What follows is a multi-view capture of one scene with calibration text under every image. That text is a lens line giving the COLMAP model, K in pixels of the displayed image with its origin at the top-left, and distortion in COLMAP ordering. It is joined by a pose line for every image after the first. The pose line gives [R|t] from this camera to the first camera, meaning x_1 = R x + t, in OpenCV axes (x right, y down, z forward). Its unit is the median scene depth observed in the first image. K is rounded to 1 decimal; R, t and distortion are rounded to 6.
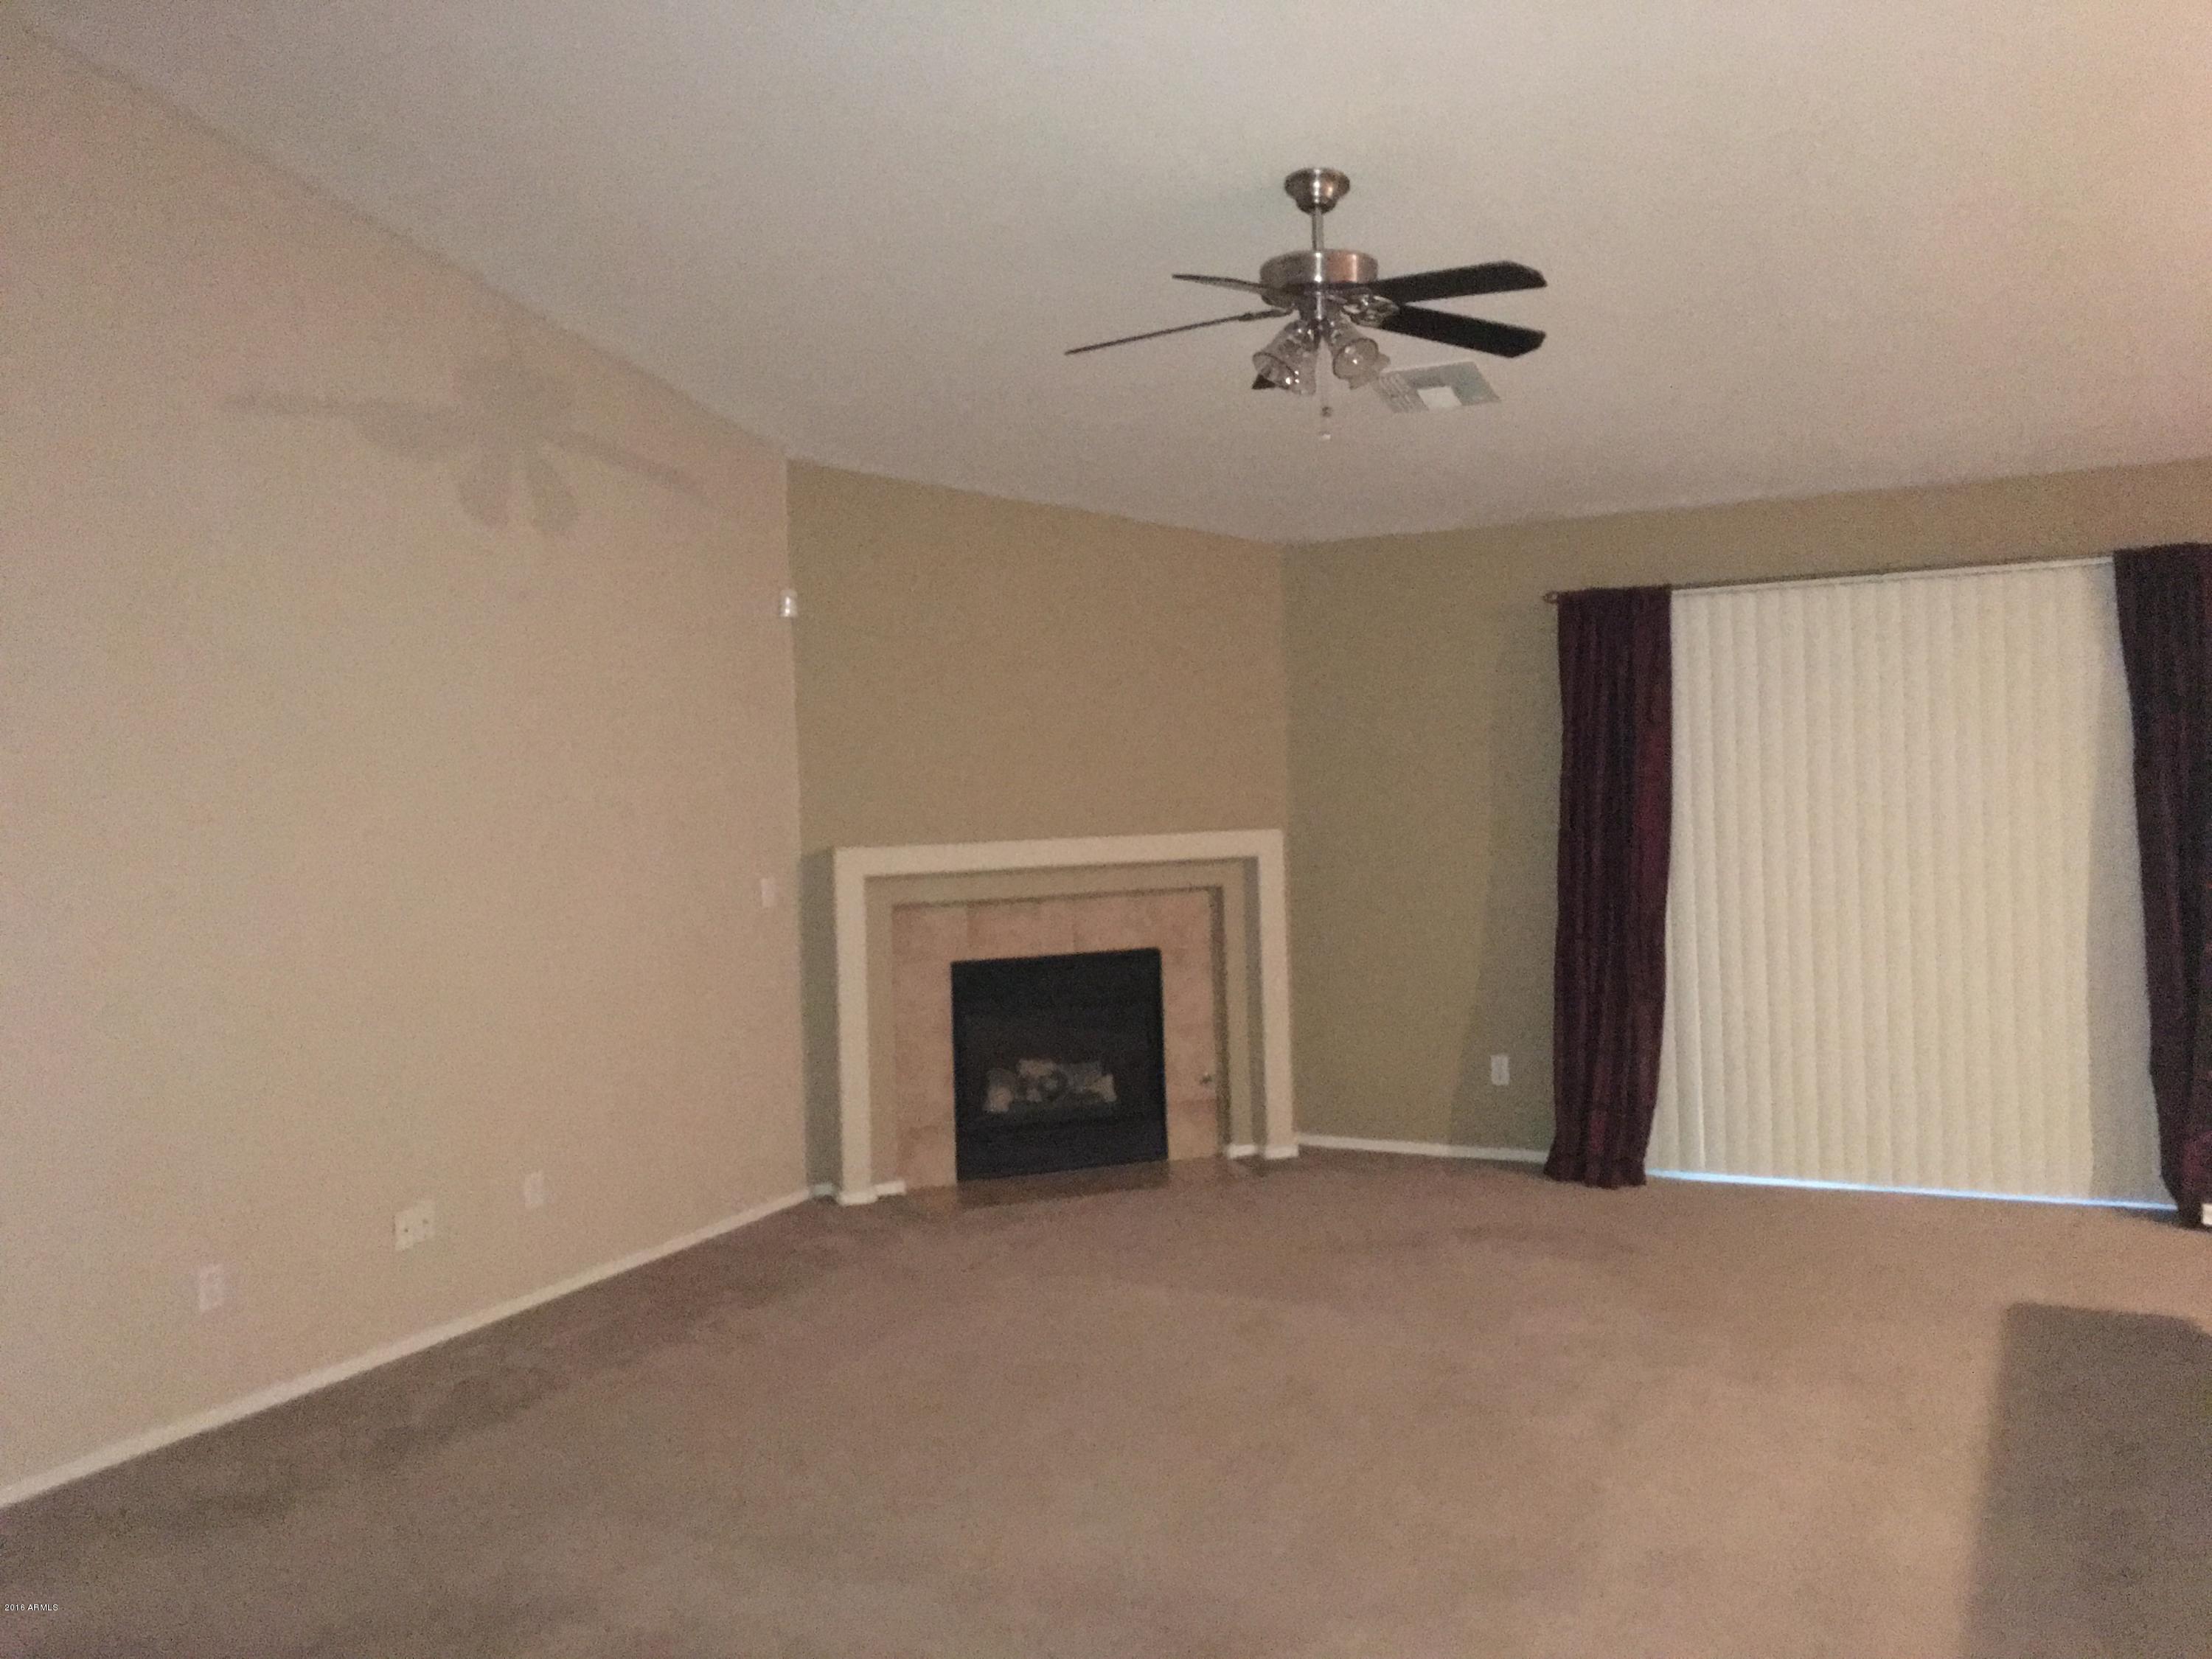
lens RADIAL K [[1819.9, 0, 1106.0], [0, 1819.9, 829.5], [0, 0, 1]] dist [-0.005510, -0.006541]
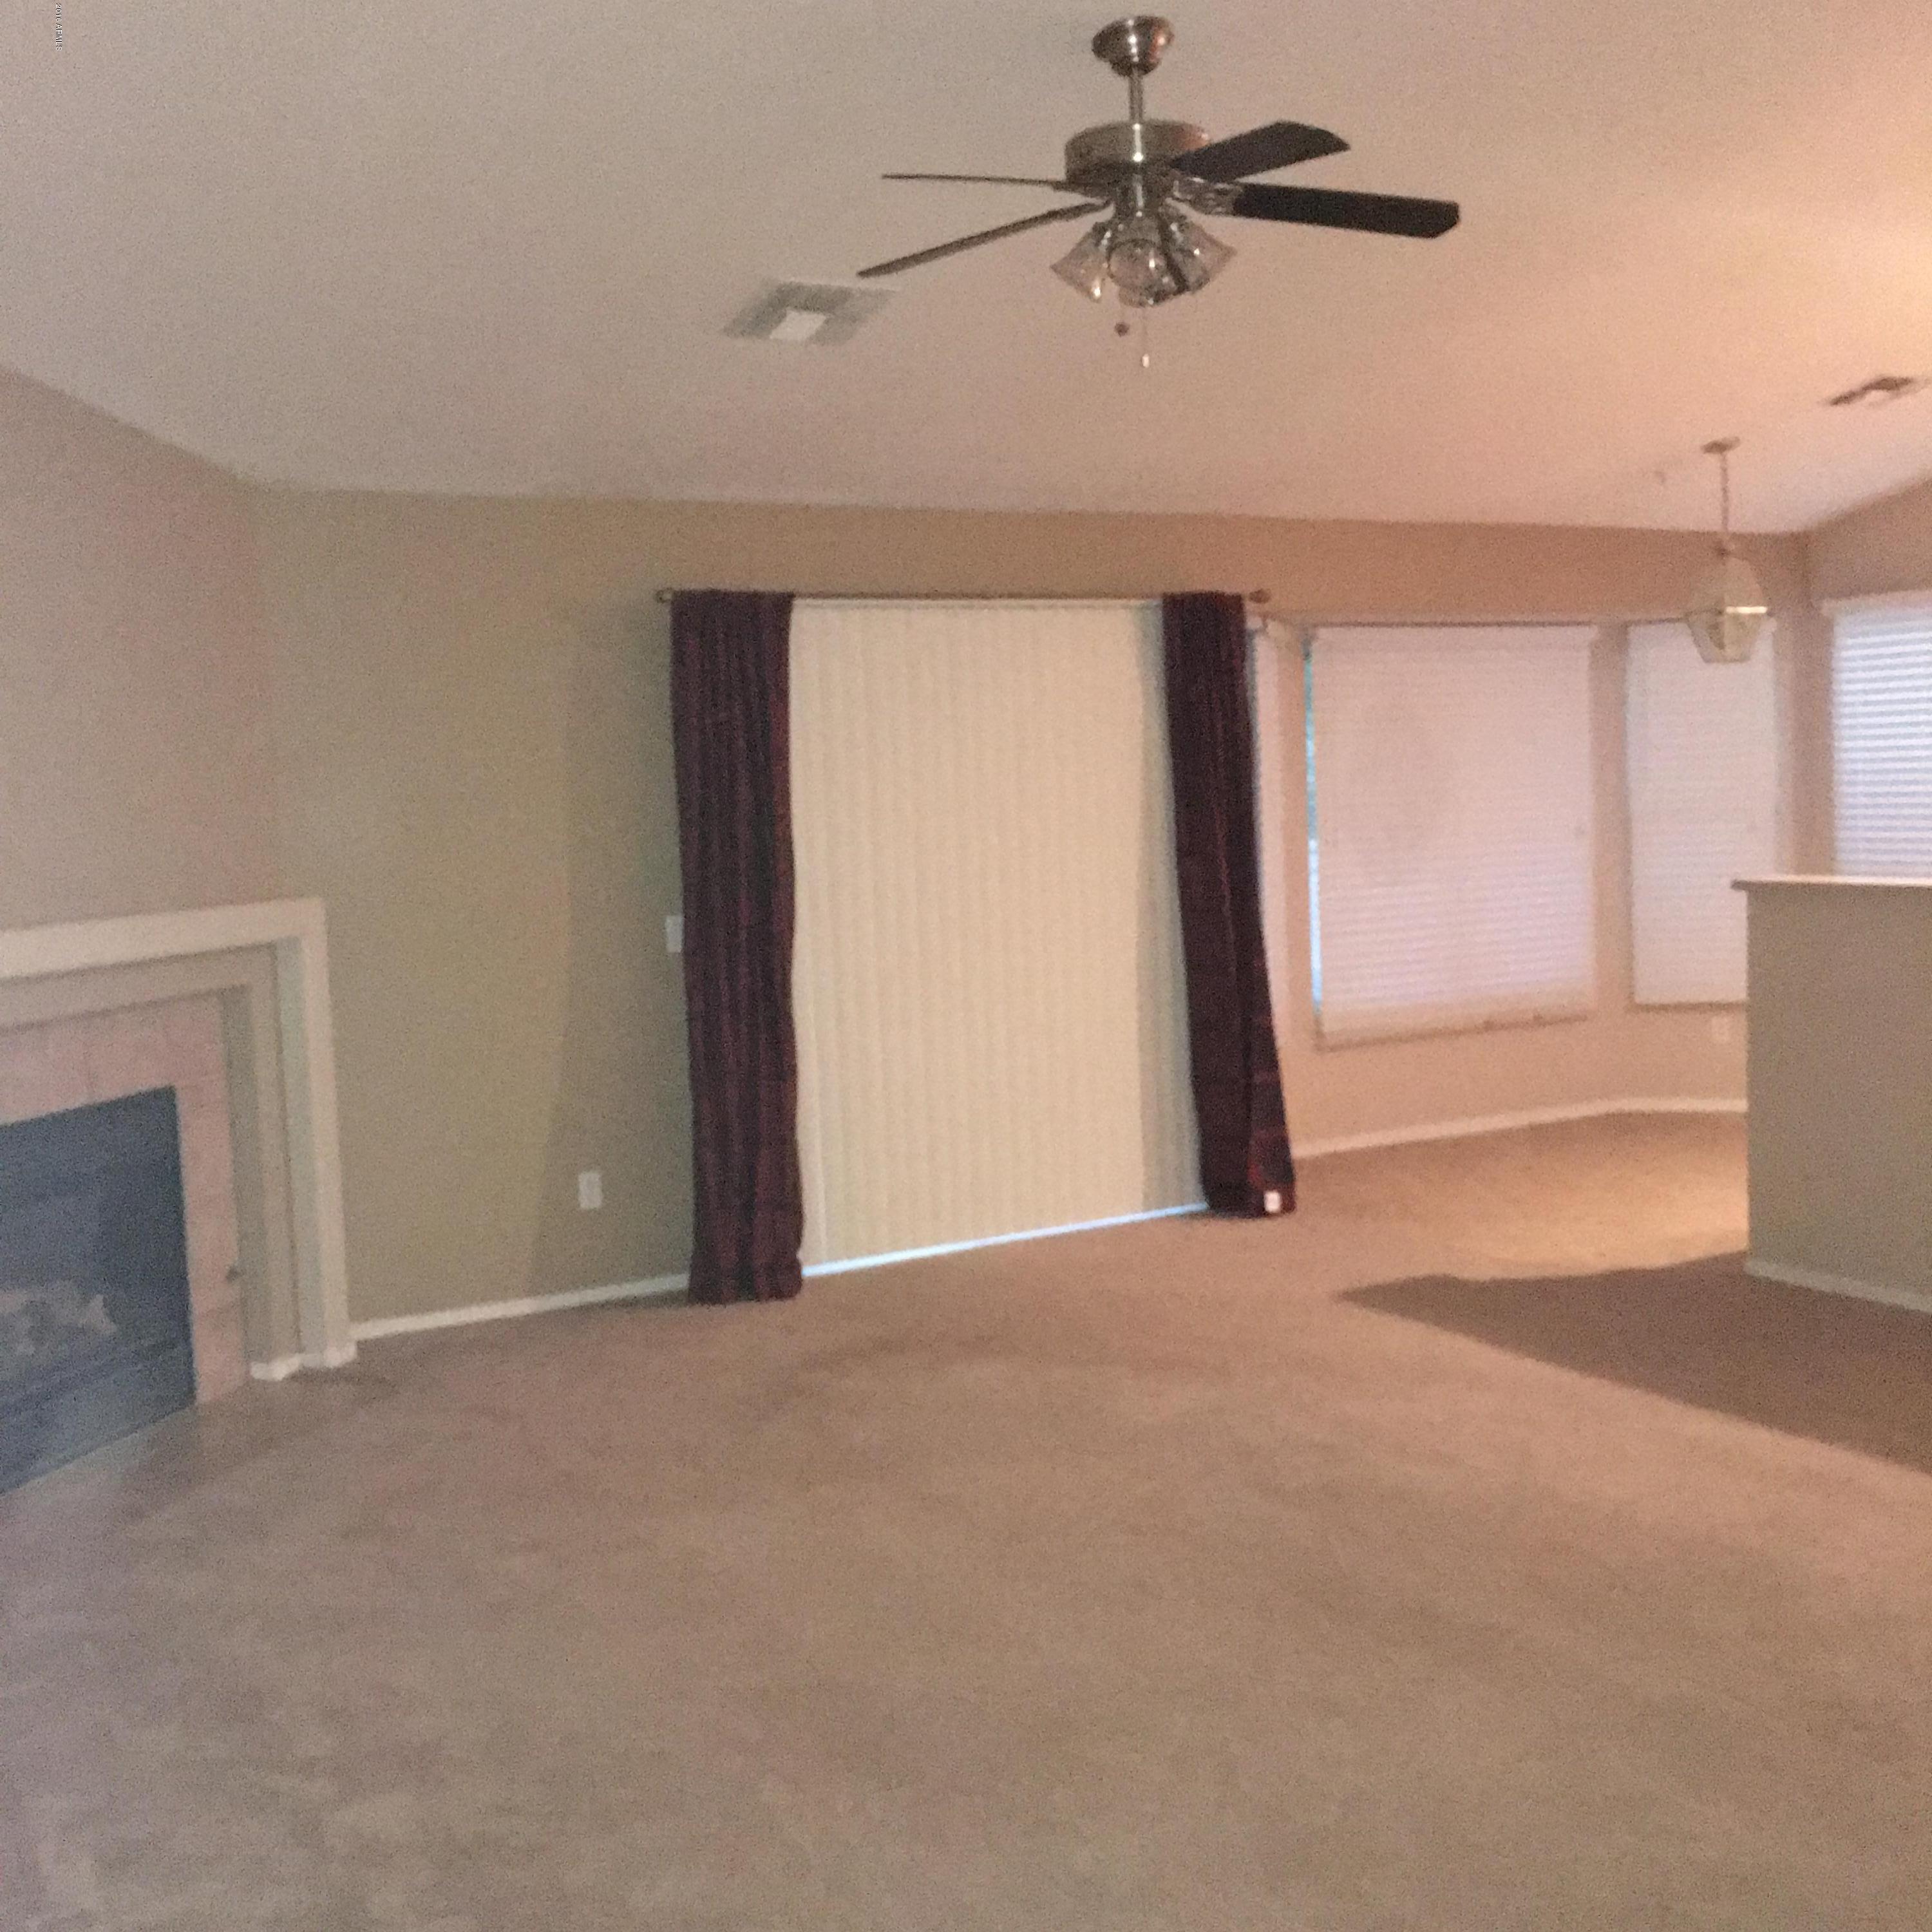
lens RADIAL K [[2128.5, 0, 964.5], [0, 2128.5, 988.9], [0, 0, 1]] dist [-0.008786, 0.001140]
pose [[0.553611, -0.068634, 0.829942, -0.487774], [0.051629, 0.997510, 0.048052, 0.008688], [-0.831173, 0.016246, 0.555776, 0.367999]]
